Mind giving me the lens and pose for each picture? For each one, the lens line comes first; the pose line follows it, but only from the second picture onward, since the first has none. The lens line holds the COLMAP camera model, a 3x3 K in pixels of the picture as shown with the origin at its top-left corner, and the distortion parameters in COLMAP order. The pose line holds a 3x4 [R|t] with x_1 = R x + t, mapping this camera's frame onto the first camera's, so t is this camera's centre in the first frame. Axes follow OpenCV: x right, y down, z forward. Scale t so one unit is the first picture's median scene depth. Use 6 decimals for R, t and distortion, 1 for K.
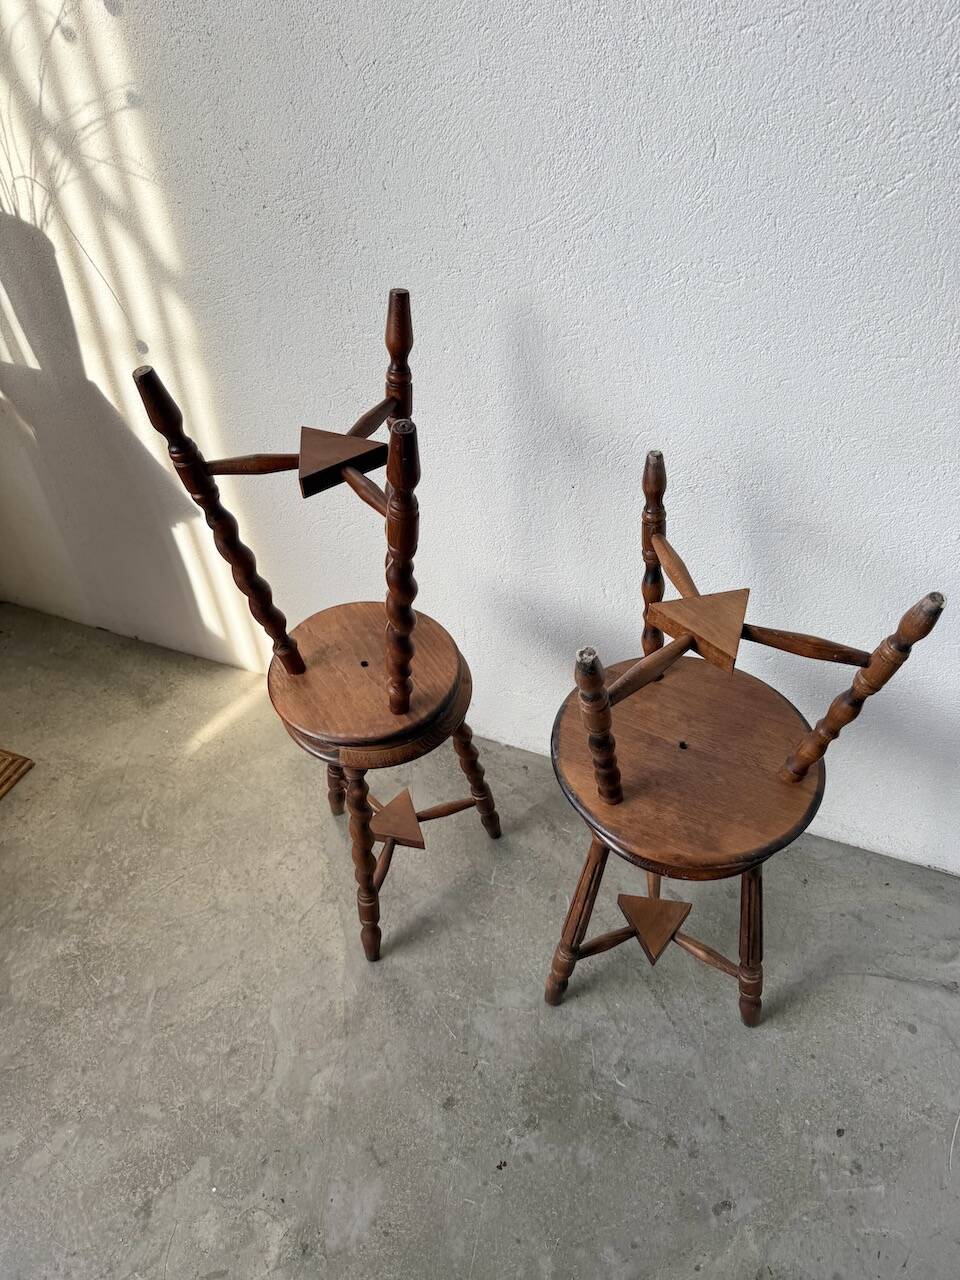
lens RADIAL K [[923.7, 0, 475.6], [0, 923.7, 633.6], [0, 0, 1]] dist [0.004501, -0.012390]
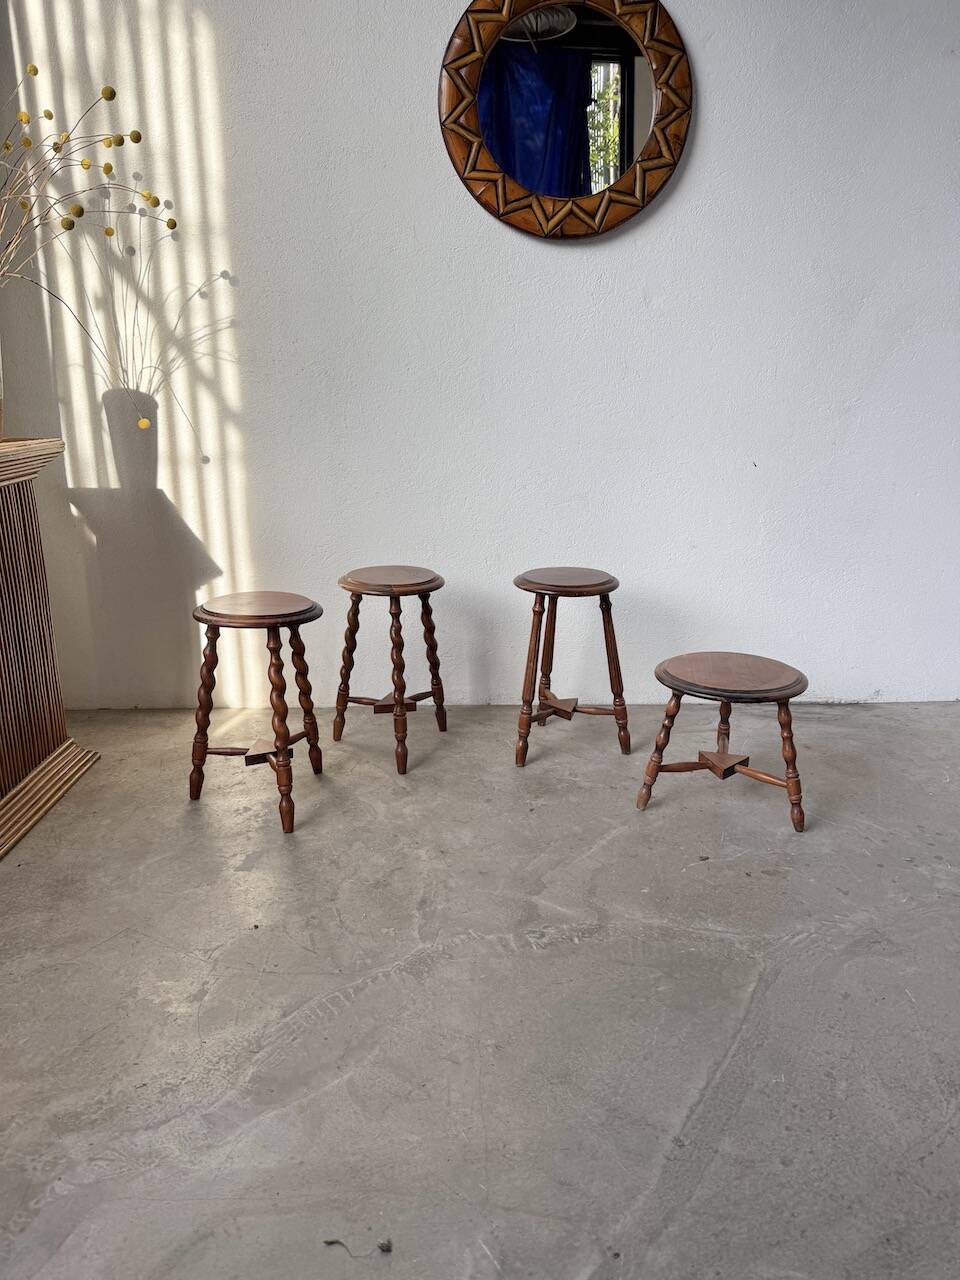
lens RADIAL K [[901.4, 0, 490.0], [0, 901.4, 637.3], [0, 0, 1]] dist [0.153360, -0.312133]
pose [[0.912621, -0.077425, 0.401408, -0.642151], [0.258322, 0.870248, -0.419450, 0.918925], [-0.316848, 0.486492, 0.814207, -0.451289]]
